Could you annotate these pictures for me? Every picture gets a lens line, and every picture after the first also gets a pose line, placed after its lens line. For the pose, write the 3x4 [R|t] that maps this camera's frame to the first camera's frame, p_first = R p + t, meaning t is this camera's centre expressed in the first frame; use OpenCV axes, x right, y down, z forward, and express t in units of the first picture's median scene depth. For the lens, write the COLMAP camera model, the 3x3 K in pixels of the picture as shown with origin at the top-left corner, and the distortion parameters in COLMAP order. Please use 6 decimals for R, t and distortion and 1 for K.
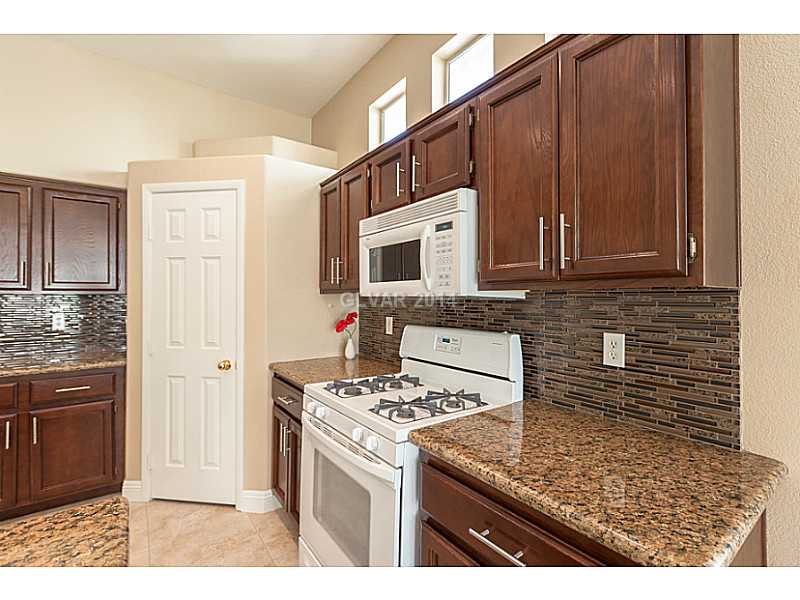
lens RADIAL K [[371.2, 0, 409.6], [0, 371.2, 294.8], [0, 0, 1]] dist [-0.002139, -0.000237]
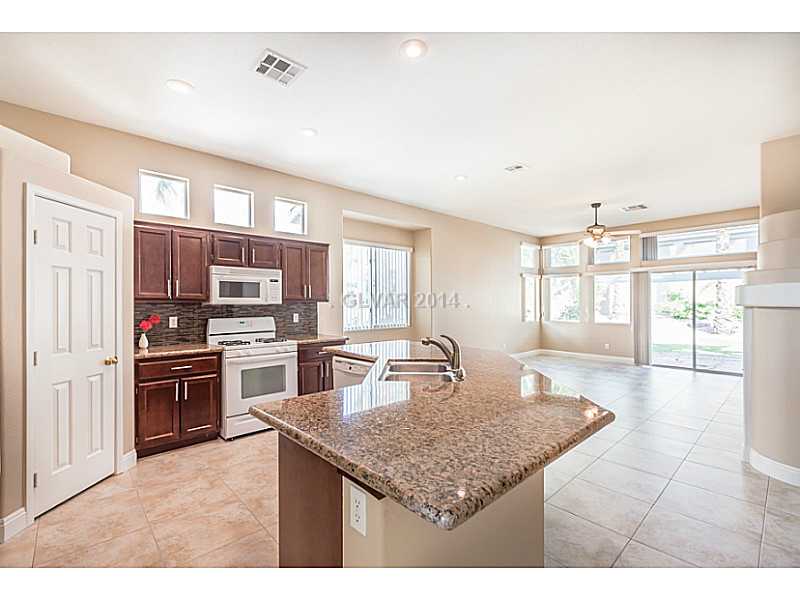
lens RADIAL K [[359.9, 0, 397.7], [0, 359.9, 304.8], [0, 0, 1]] dist [-0.004733, -0.000377]
pose [[-0.097970, -0.003024, 0.995185, -2.403788], [0.000291, 0.999995, 0.003067, 0.002063], [-0.995189, 0.000590, -0.097968, 0.238413]]
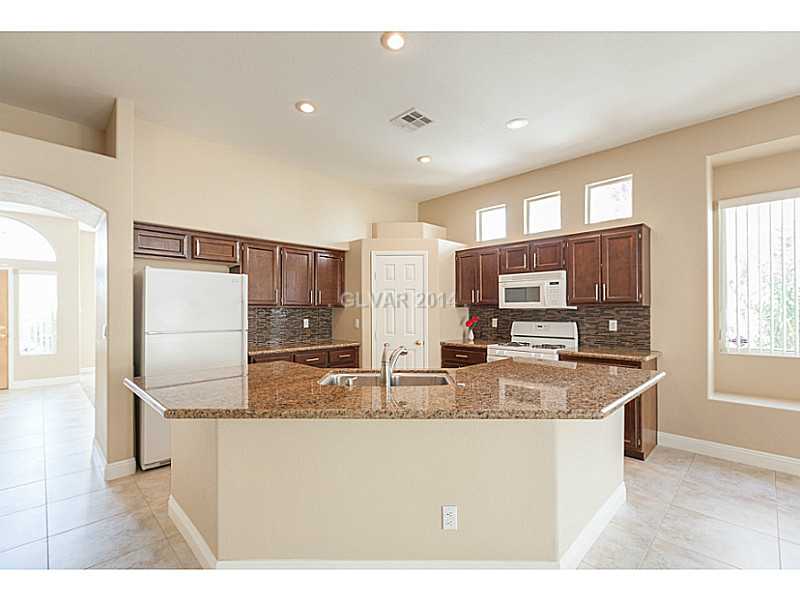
lens RADIAL K [[359.9, 0, 397.7], [0, 359.9, 304.8], [0, 0, 1]] dist [-0.004733, -0.000377]
pose [[0.990698, -0.001320, 0.136076, -1.194448], [0.002153, 0.999980, -0.005974, -0.006919], [-0.136065, 0.006212, 0.990680, -1.256328]]
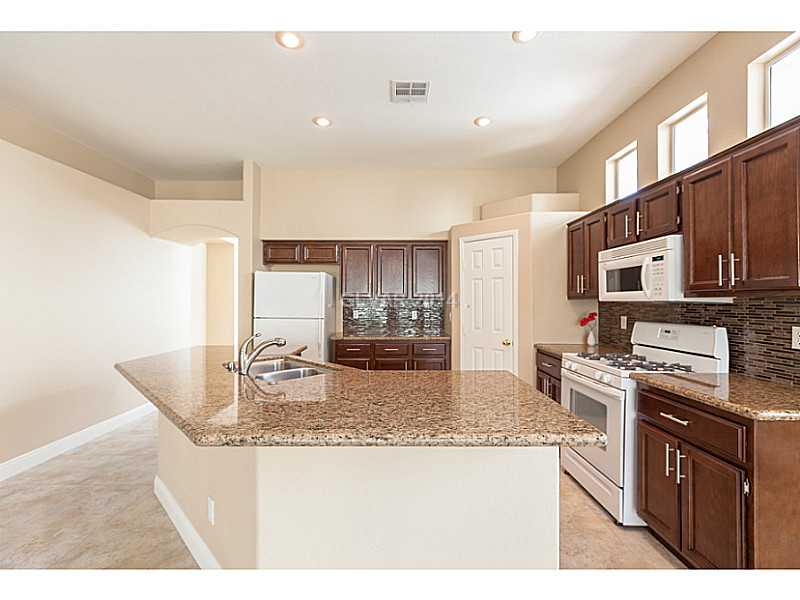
lens RADIAL K [[360.6, 0, 395.0], [0, 360.6, 297.6], [0, 0, 1]] dist [0.001670, 0.000189]
pose [[0.798736, -0.005505, -0.601657, 0.102031], [0.001524, 0.999973, -0.007126, -0.001738], [0.601680, 0.004775, 0.798723, -0.800562]]
